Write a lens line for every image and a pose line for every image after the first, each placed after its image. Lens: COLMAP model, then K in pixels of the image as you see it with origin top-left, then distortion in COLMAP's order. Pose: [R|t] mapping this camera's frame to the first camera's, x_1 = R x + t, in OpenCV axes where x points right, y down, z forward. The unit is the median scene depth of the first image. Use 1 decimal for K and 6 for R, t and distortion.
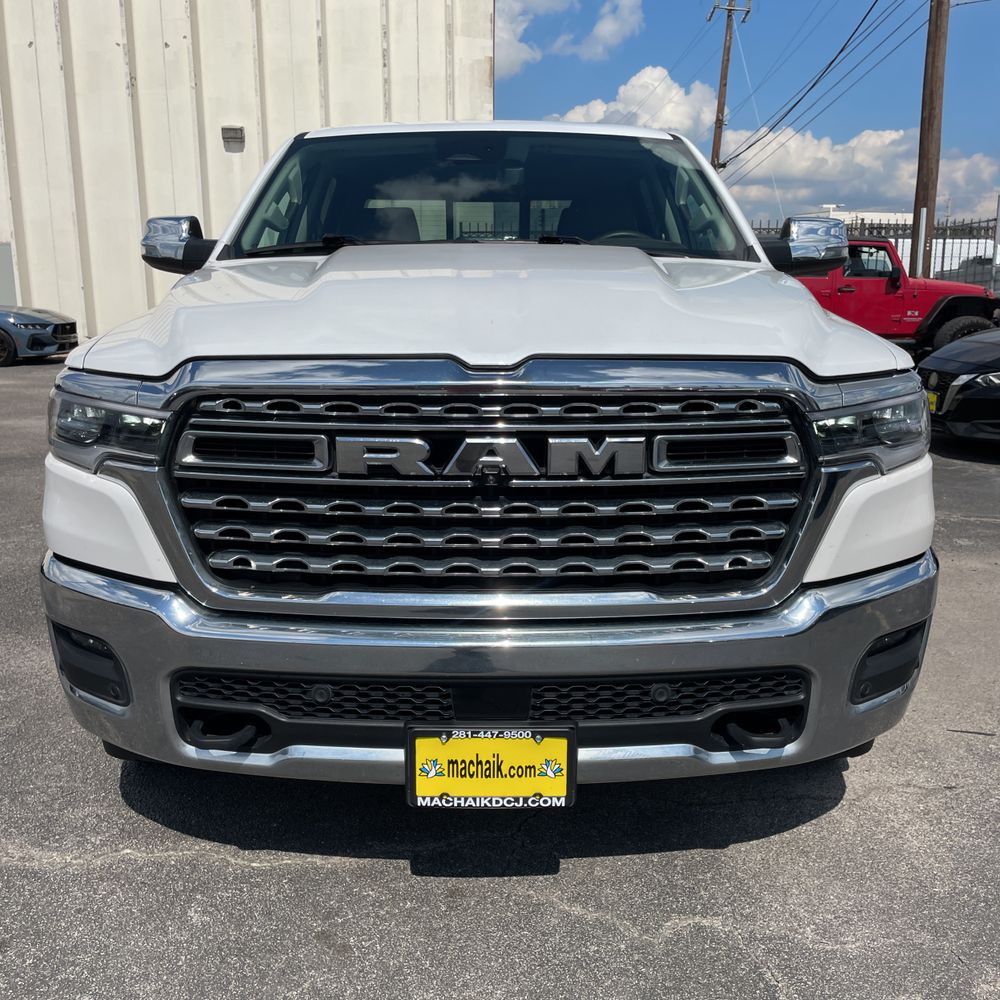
lens RADIAL K [[1012.2, 0, 522.9], [0, 1012.2, 511.0], [0, 0, 1]] dist [0.096341, -0.149726]
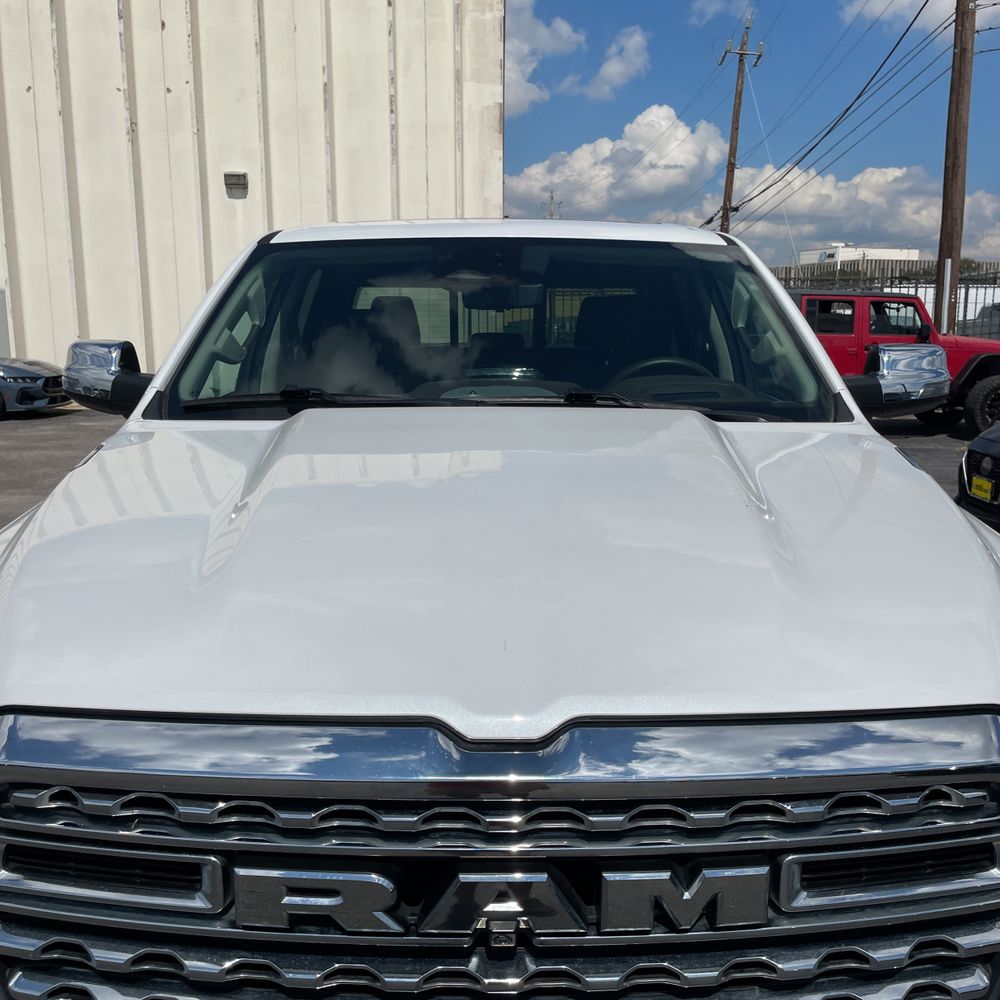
lens RADIAL K [[1000.9, 0, 529.8], [0, 1000.9, 500.6], [0, 0, 1]] dist [0.108036, -0.170802]
pose [[0.999998, 0.002061, -0.000560, -0.001869], [-0.002080, 0.999362, -0.035668, -0.029933], [0.000486, 0.035669, 0.999364, 0.047553]]
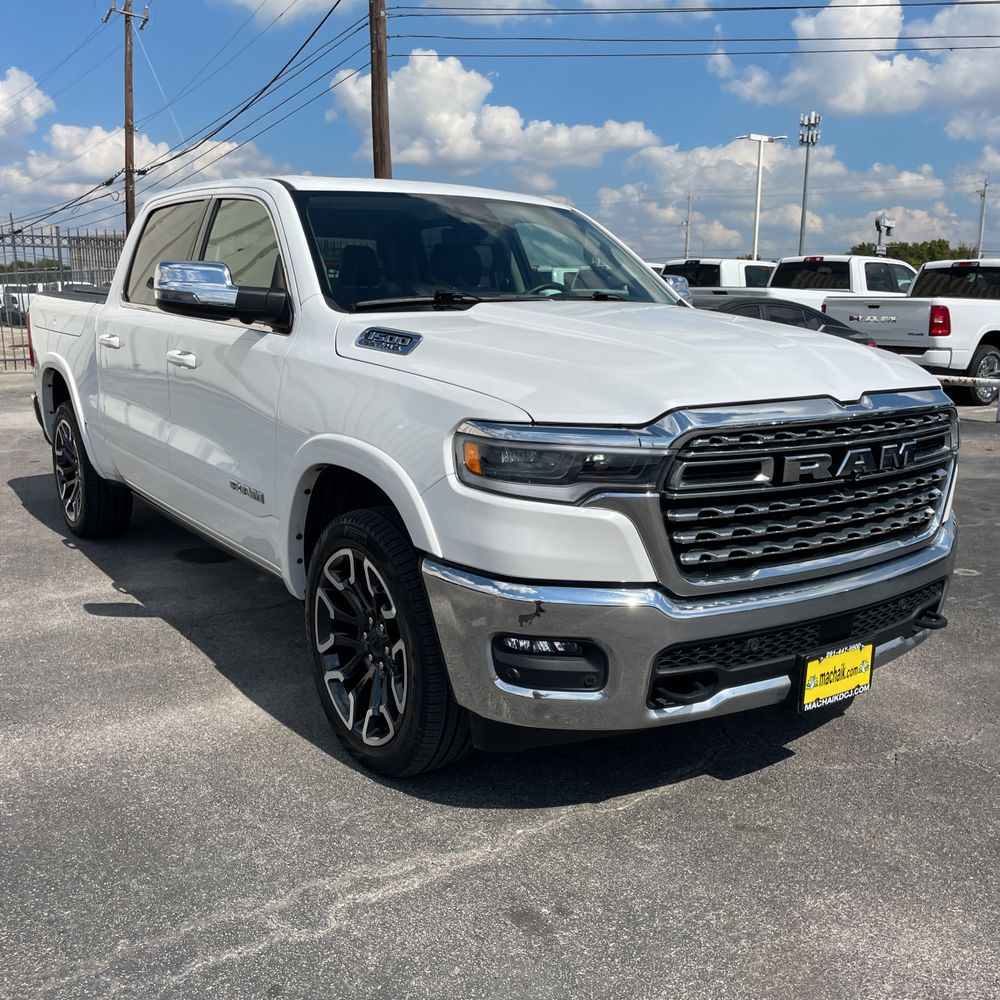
lens RADIAL K [[1021.4, 0, 502.5], [0, 1021.4, 497.3], [0, 0, 1]] dist [0.045171, -0.012515]
pose [[0.821700, -0.106939, 0.559798, -0.150172], [0.116040, 0.993056, 0.019375, -0.010331], [-0.557982, 0.049039, 0.828403, 0.004080]]
